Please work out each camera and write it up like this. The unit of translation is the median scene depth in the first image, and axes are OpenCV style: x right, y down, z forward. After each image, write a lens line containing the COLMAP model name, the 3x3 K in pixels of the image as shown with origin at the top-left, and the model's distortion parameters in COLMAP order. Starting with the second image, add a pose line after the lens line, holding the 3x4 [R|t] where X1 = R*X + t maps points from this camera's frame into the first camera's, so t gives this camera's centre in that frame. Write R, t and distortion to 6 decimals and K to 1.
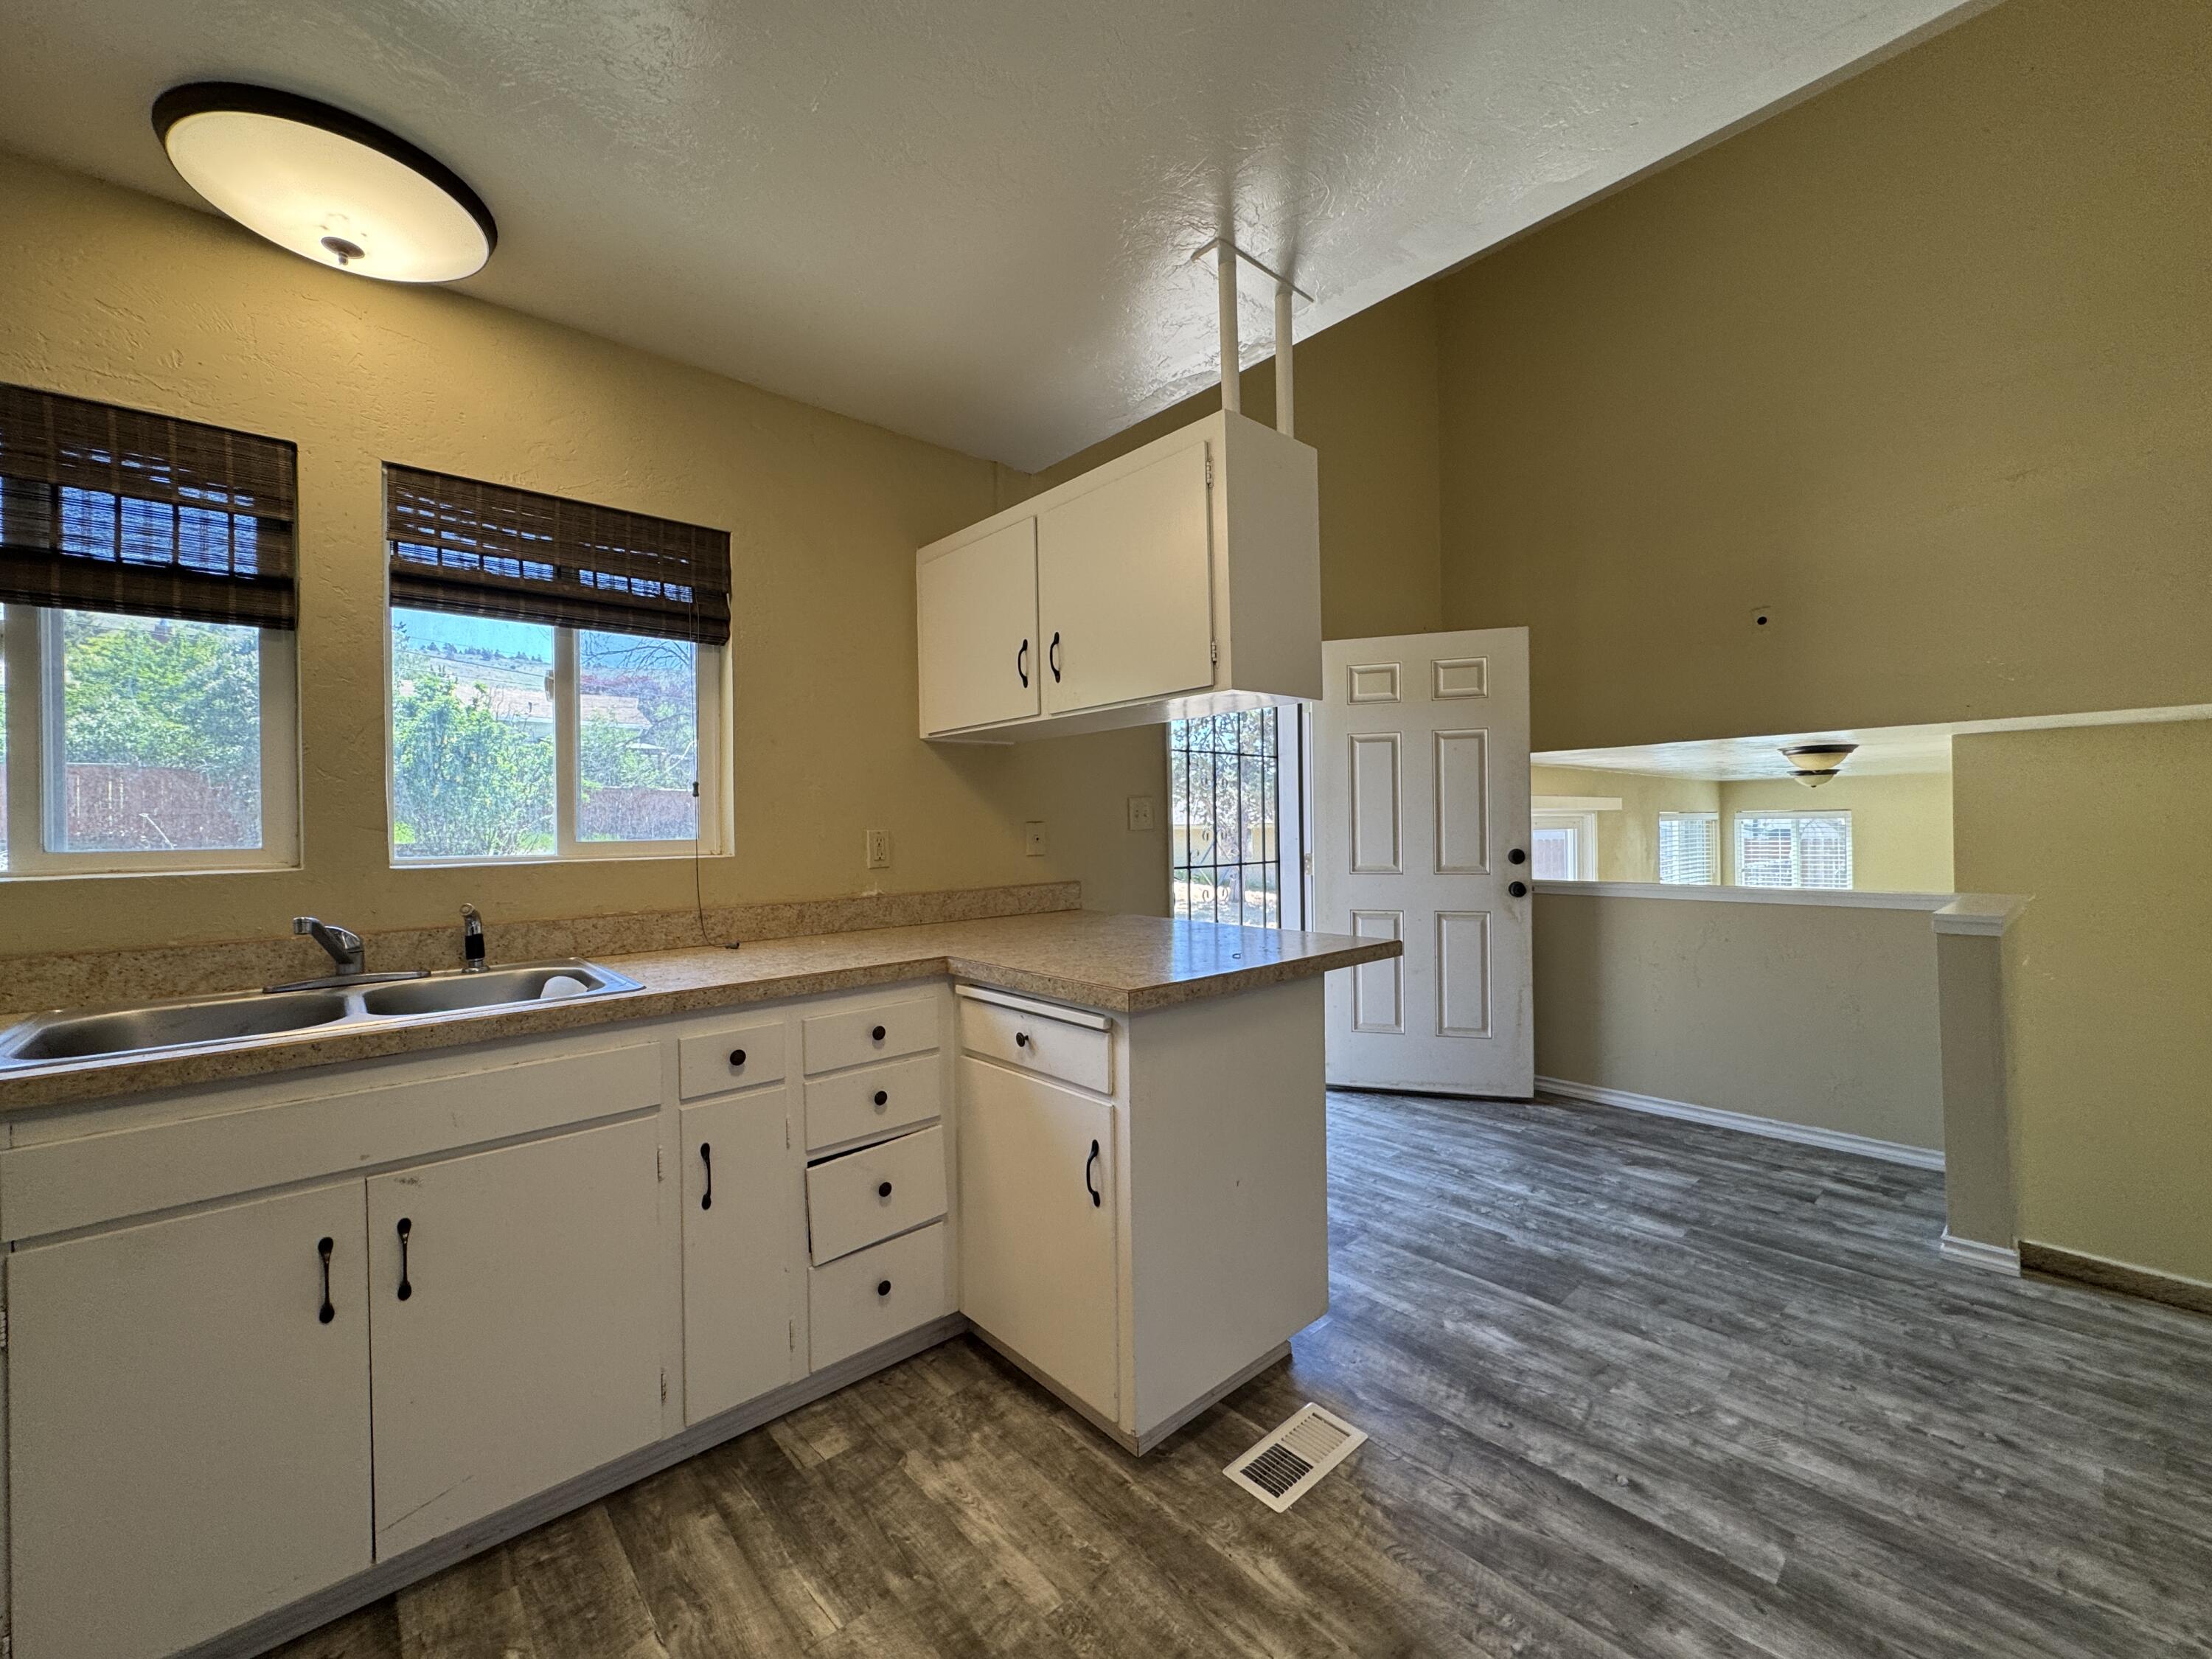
lens RADIAL K [[881.2, 0, 1103.2], [0, 881.2, 823.7], [0, 0, 1]] dist [-0.002262, -0.000226]
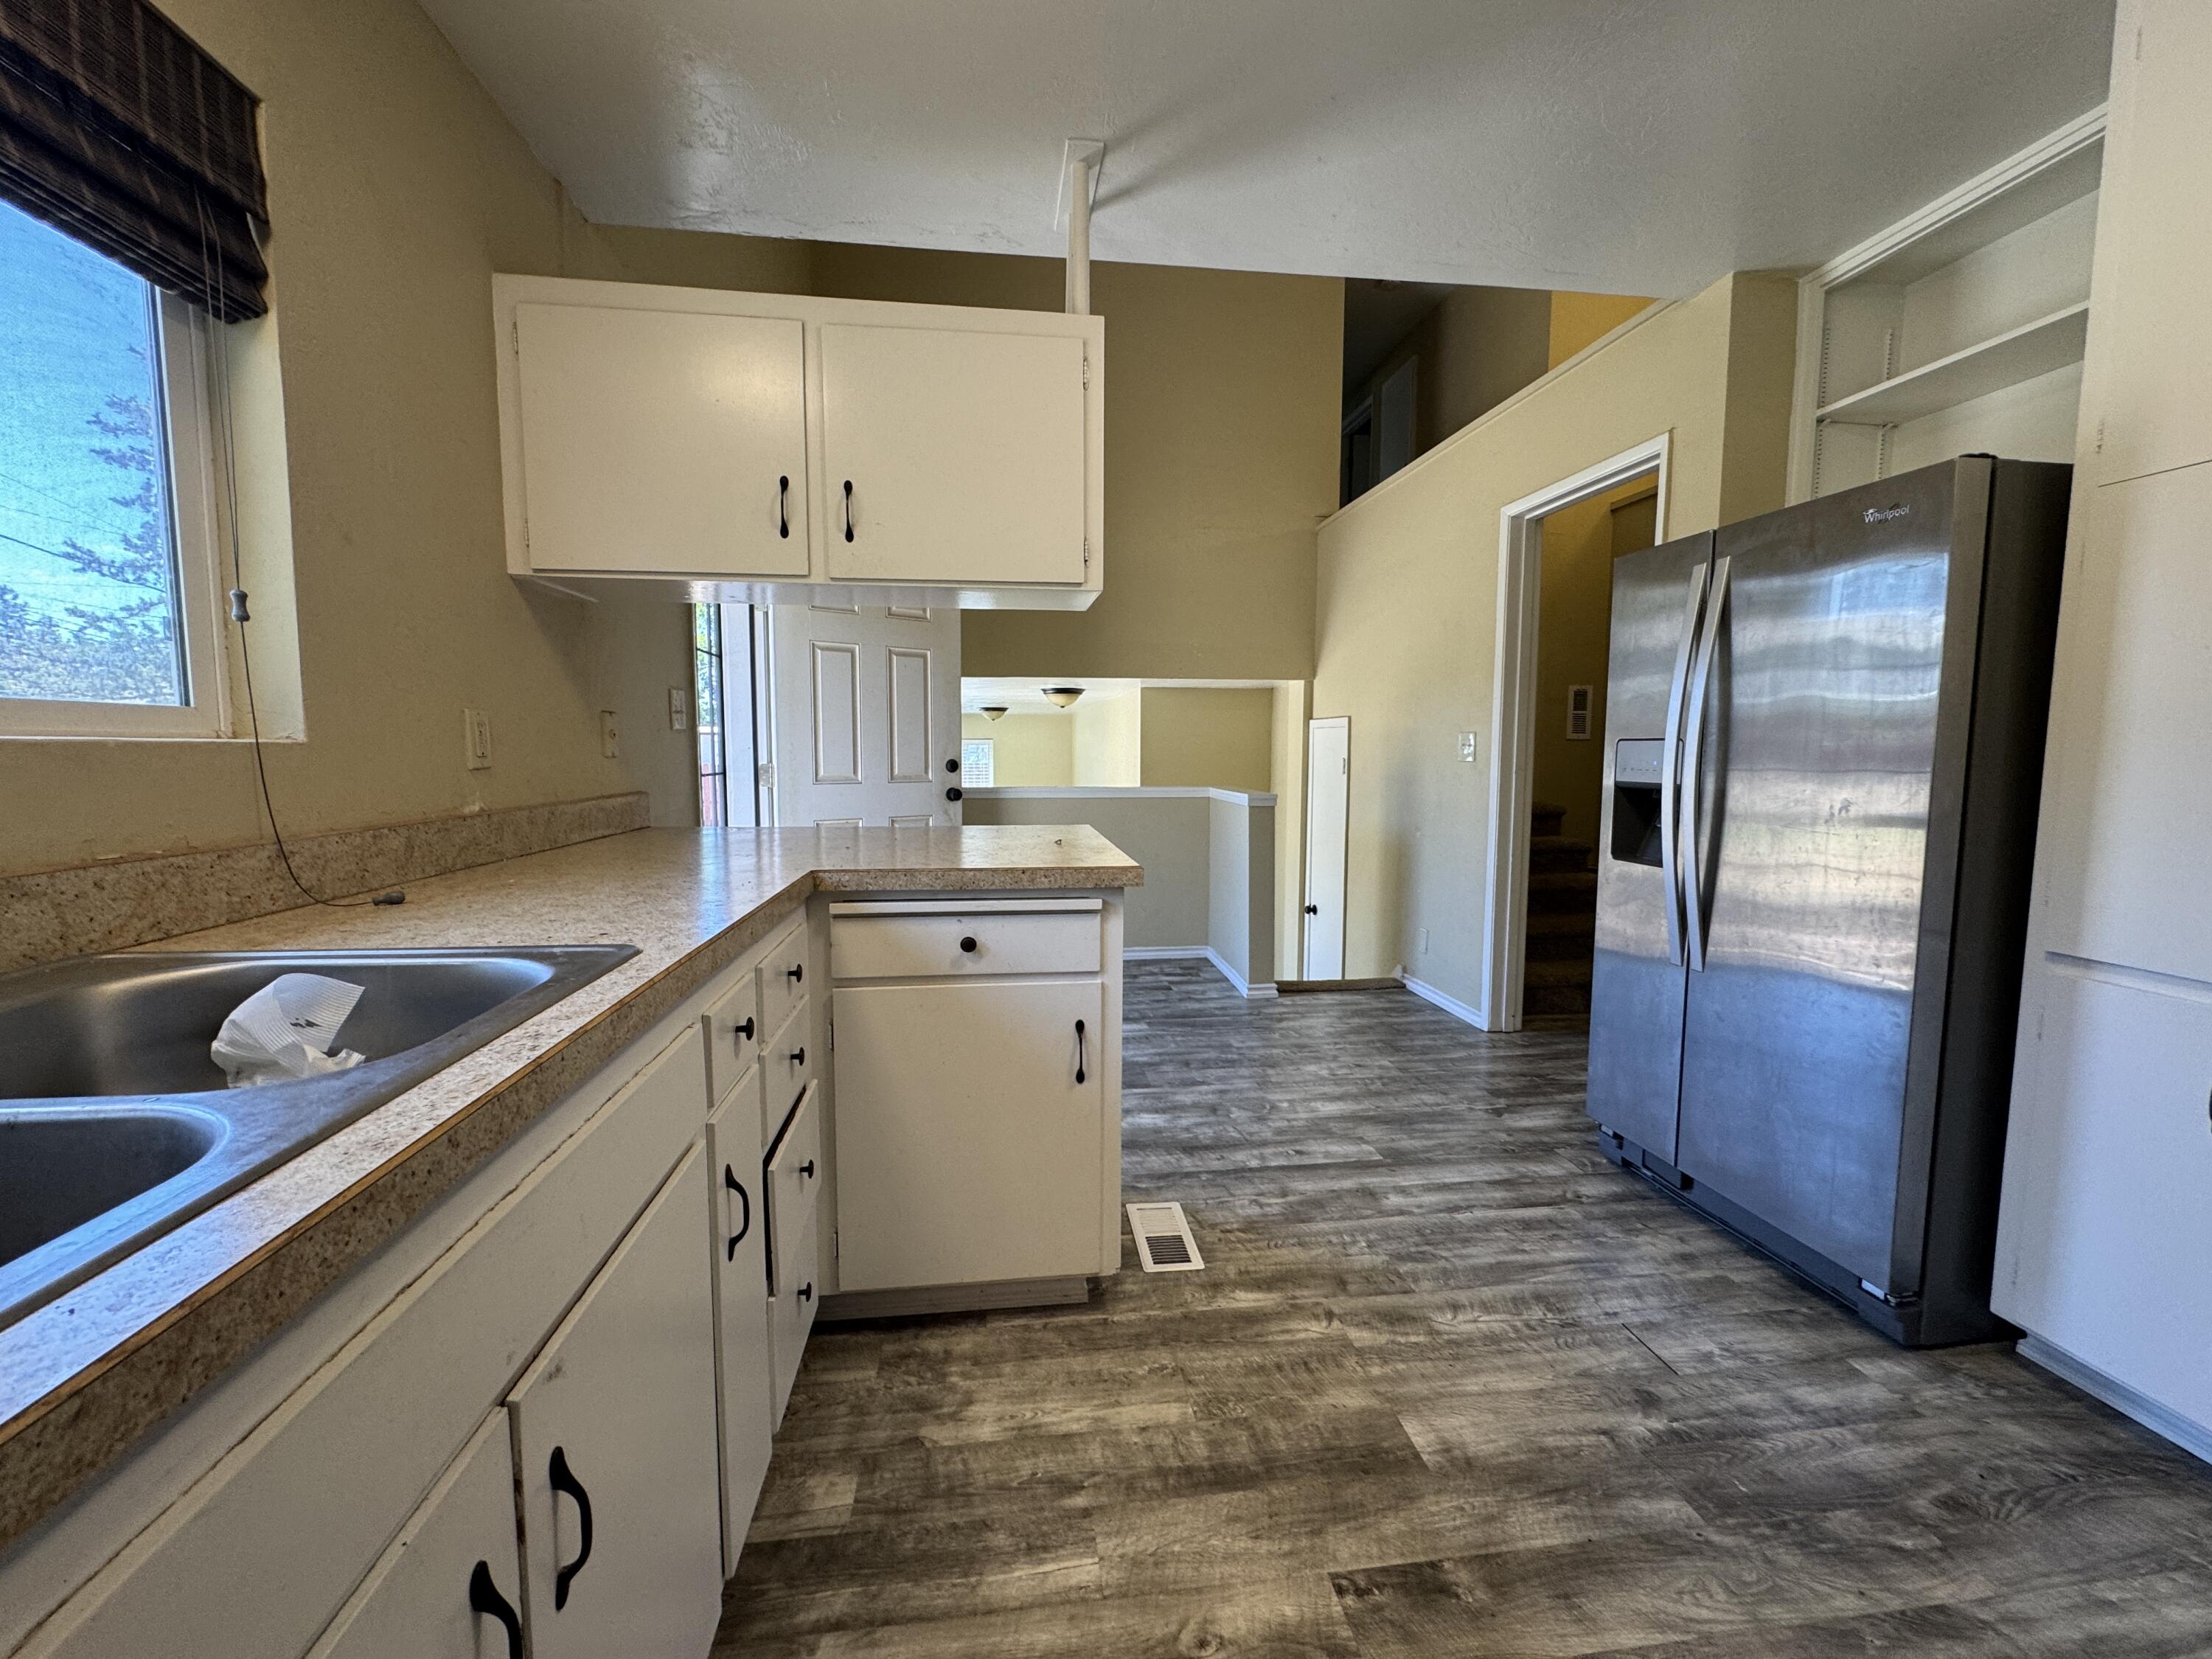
lens RADIAL K [[881.2, 0, 1105.6], [0, 881.2, 826.2], [0, 0, 1]] dist [-0.002262, -0.000226]
pose [[0.567639, -0.054486, 0.821473, -0.803061], [-0.014732, 0.996976, 0.076307, 0.055736], [-0.823146, -0.055417, 0.565119, 0.404002]]
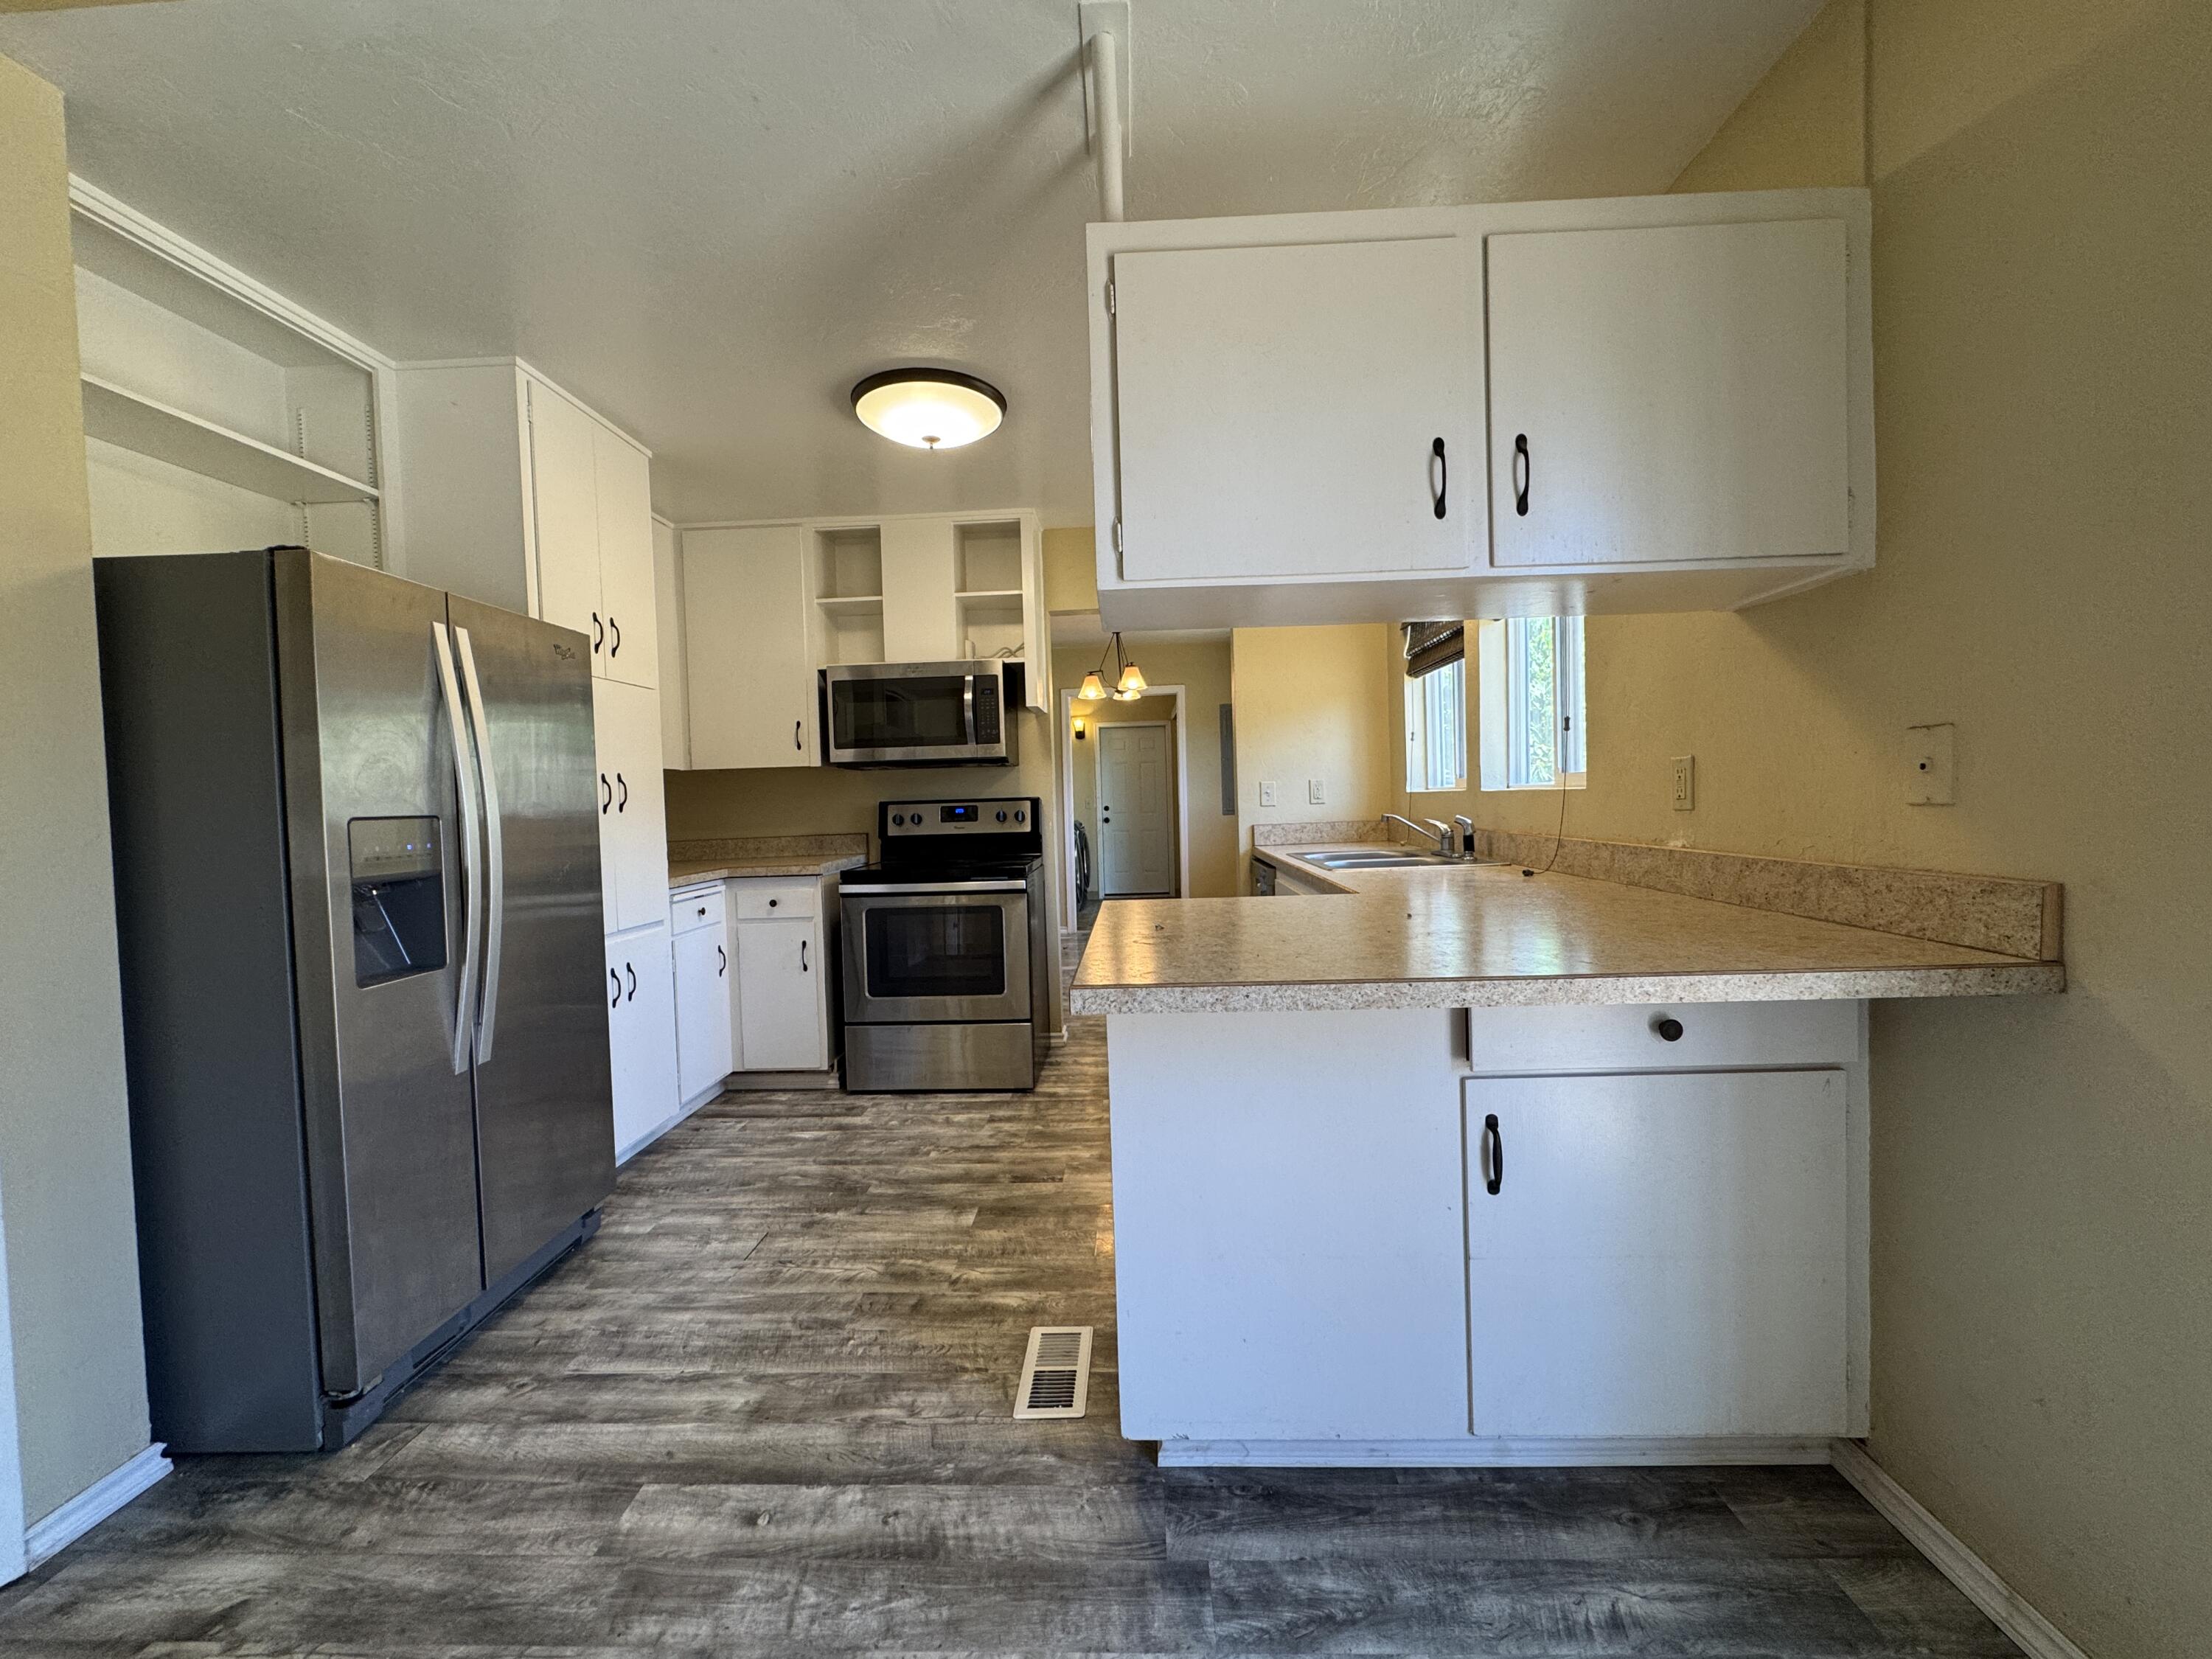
lens RADIAL K [[881.2, 0, 1098.8], [0, 881.2, 830.0], [0, 0, 1]] dist [-0.002262, -0.000226]
pose [[-0.701460, 0.065838, -0.709661, 0.897988], [0.045554, 0.997830, 0.047545, 0.017183], [0.711251, 0.001023, -0.702937, 1.786709]]
